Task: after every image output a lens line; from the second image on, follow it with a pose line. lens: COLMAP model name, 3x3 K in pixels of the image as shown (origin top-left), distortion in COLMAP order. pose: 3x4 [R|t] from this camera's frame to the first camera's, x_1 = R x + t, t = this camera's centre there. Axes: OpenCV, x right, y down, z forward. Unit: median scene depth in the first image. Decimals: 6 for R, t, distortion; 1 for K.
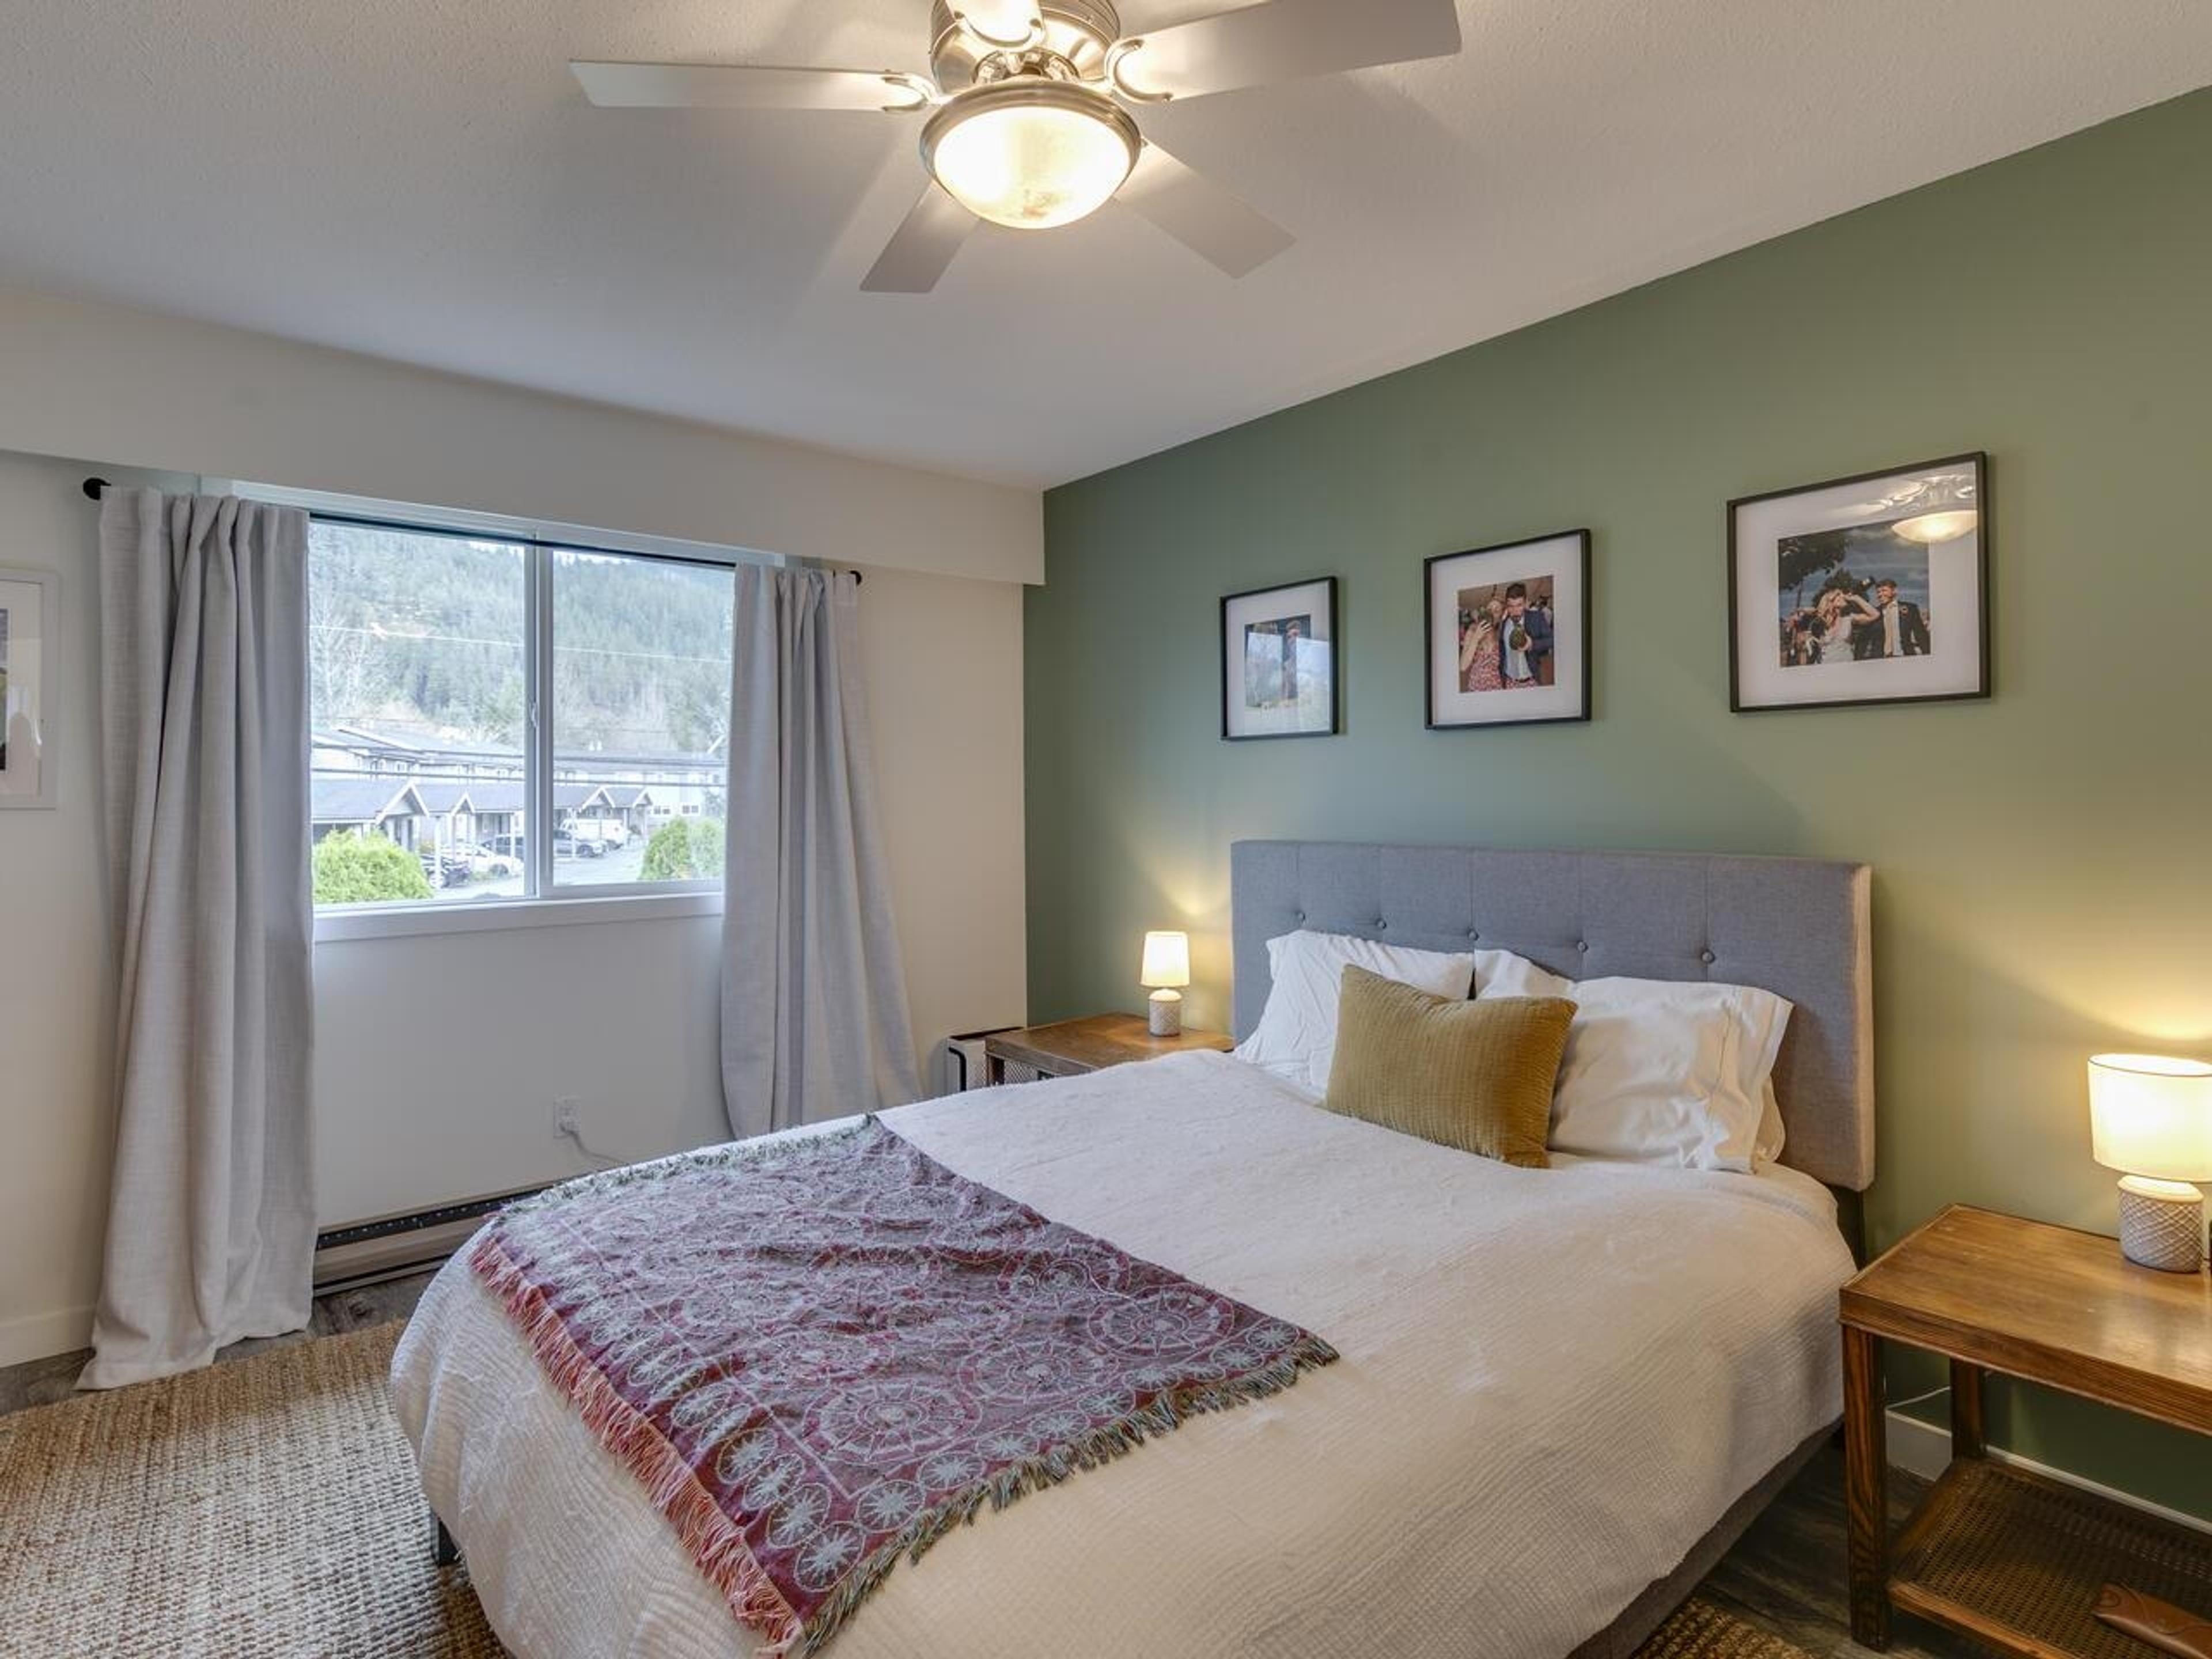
lens RADIAL K [[1154.8, 0, 1089.2], [0, 1154.8, 799.4], [0, 0, 1]] dist [0.001305, -0.001662]
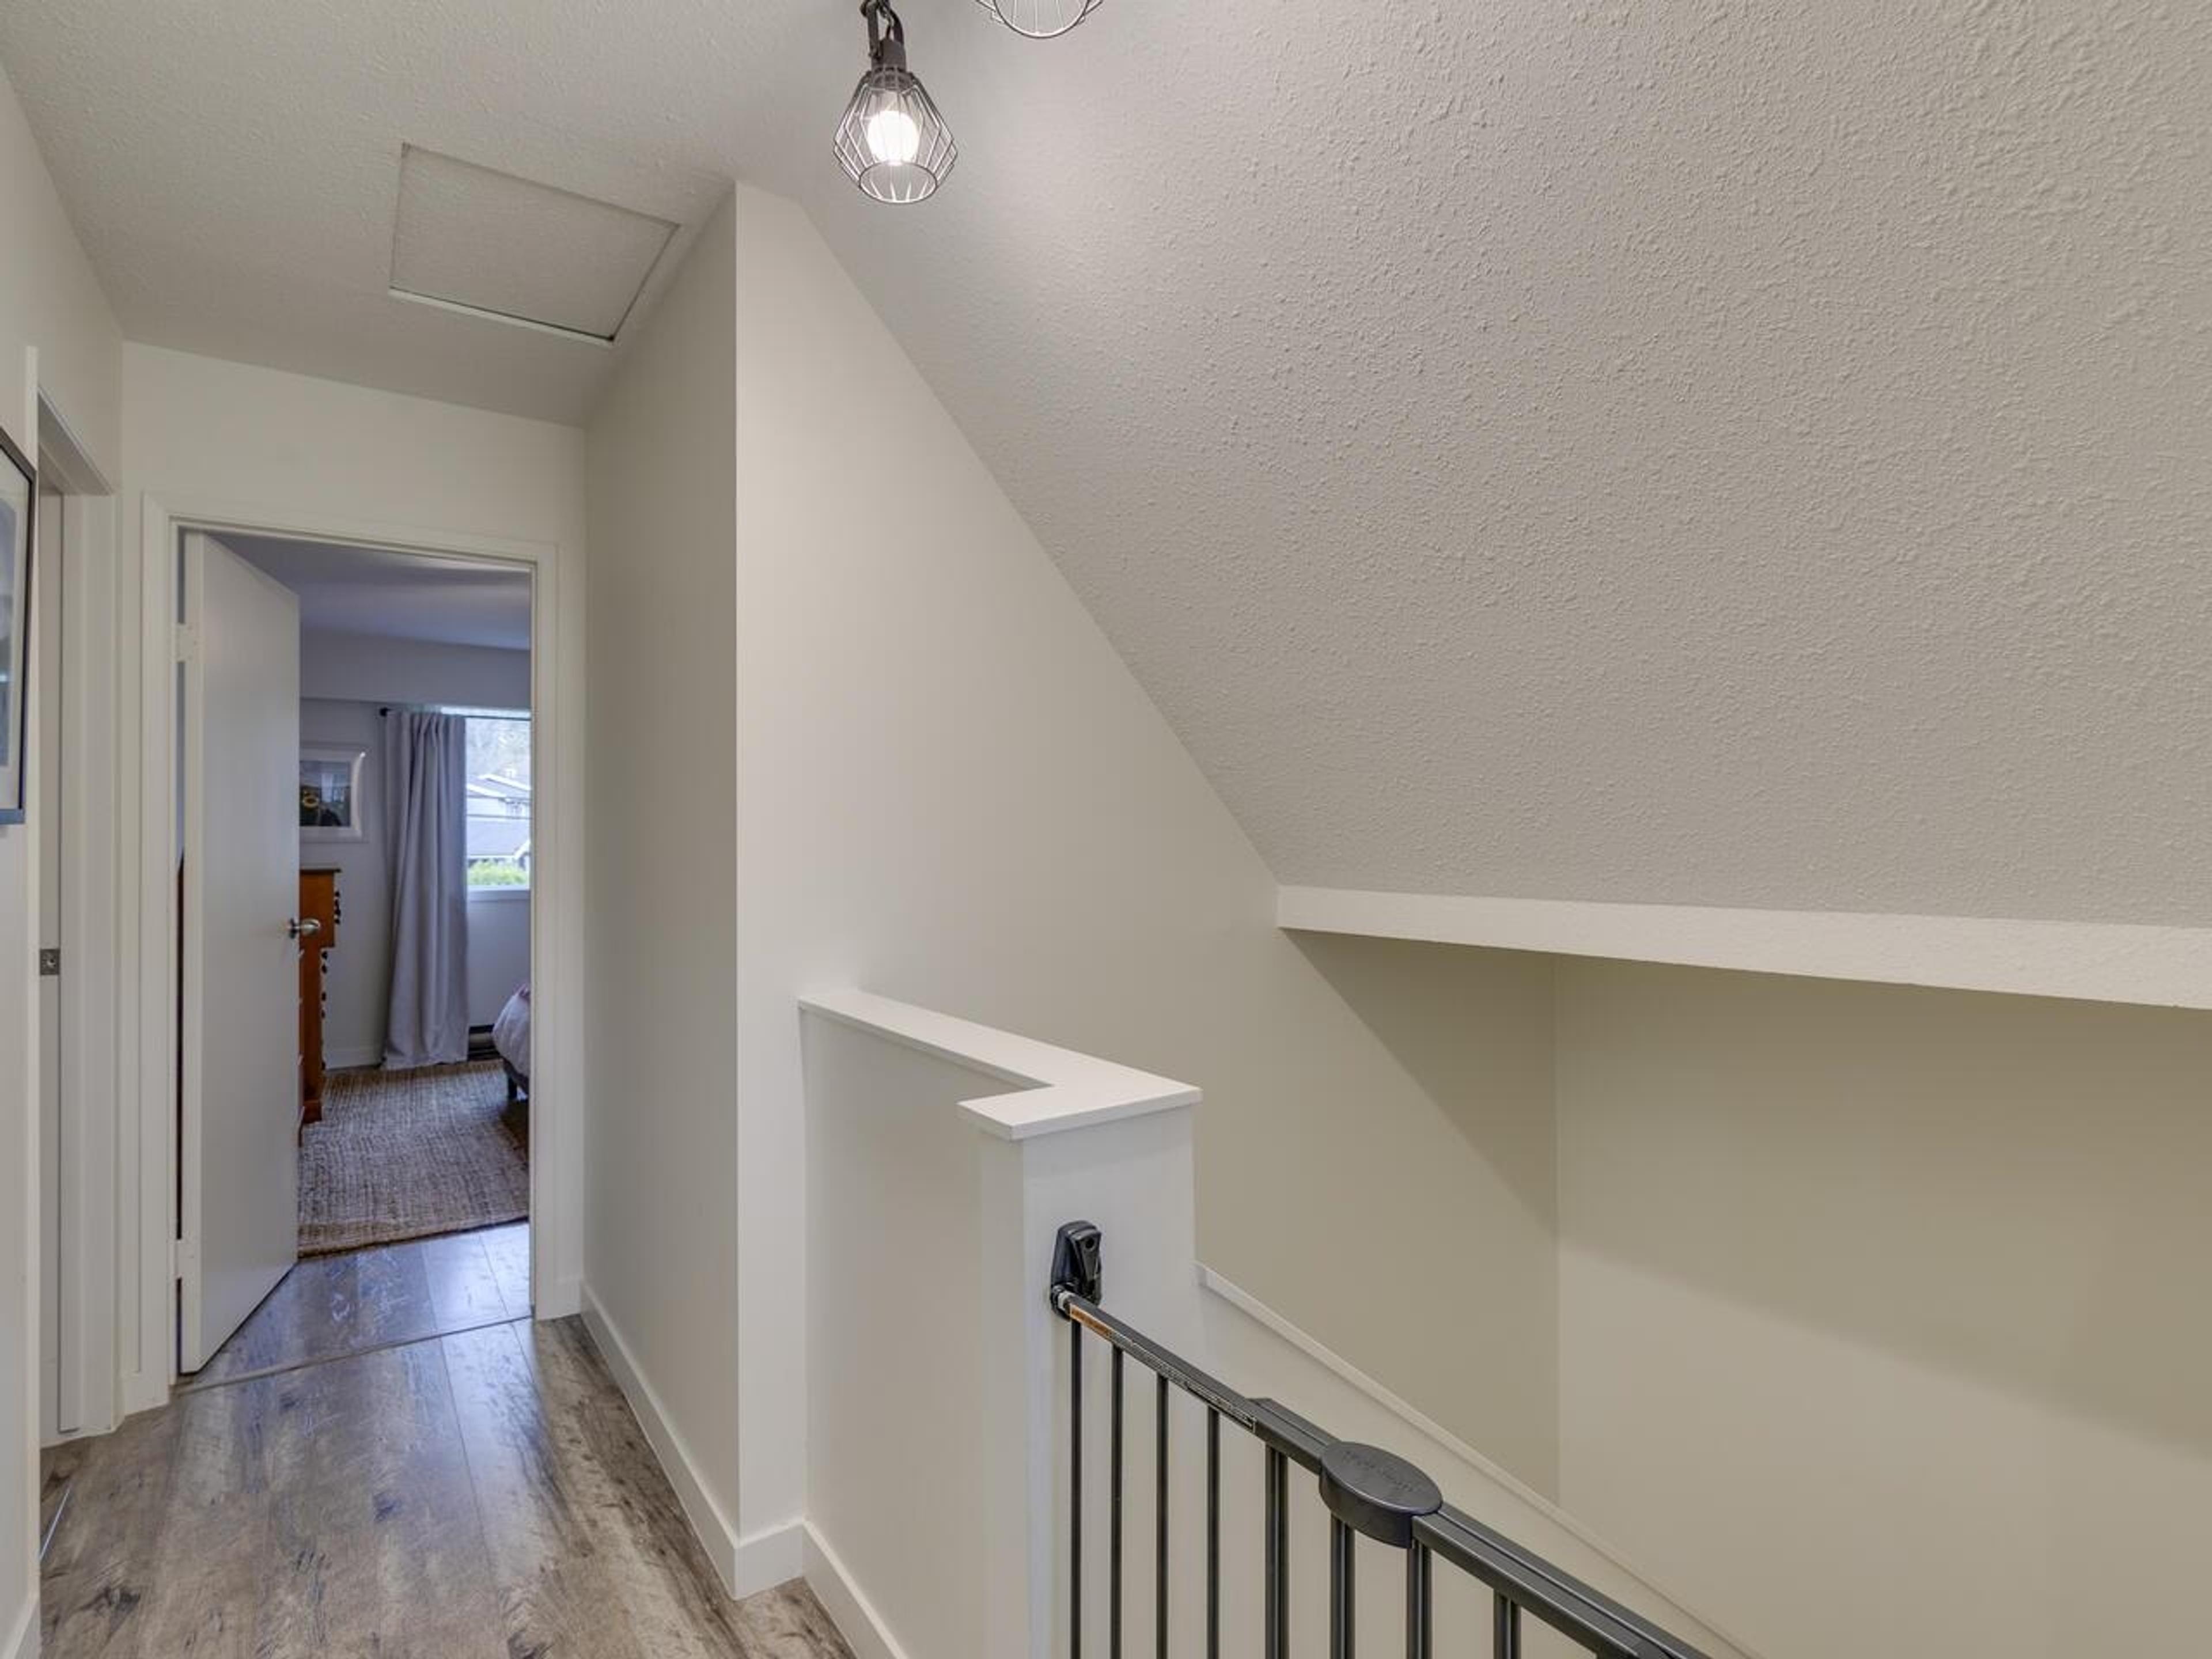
lens RADIAL K [[1153.2, 0, 1095.9], [0, 1153.2, 840.3], [0, 0, 1]] dist [0.002912, -0.000701]
pose [[0.995840, 0.003101, -0.091063, 0.297236], [-0.003080, 0.999995, 0.000373, -0.001193], [0.091064, -0.000091, 0.995845, -0.446544]]
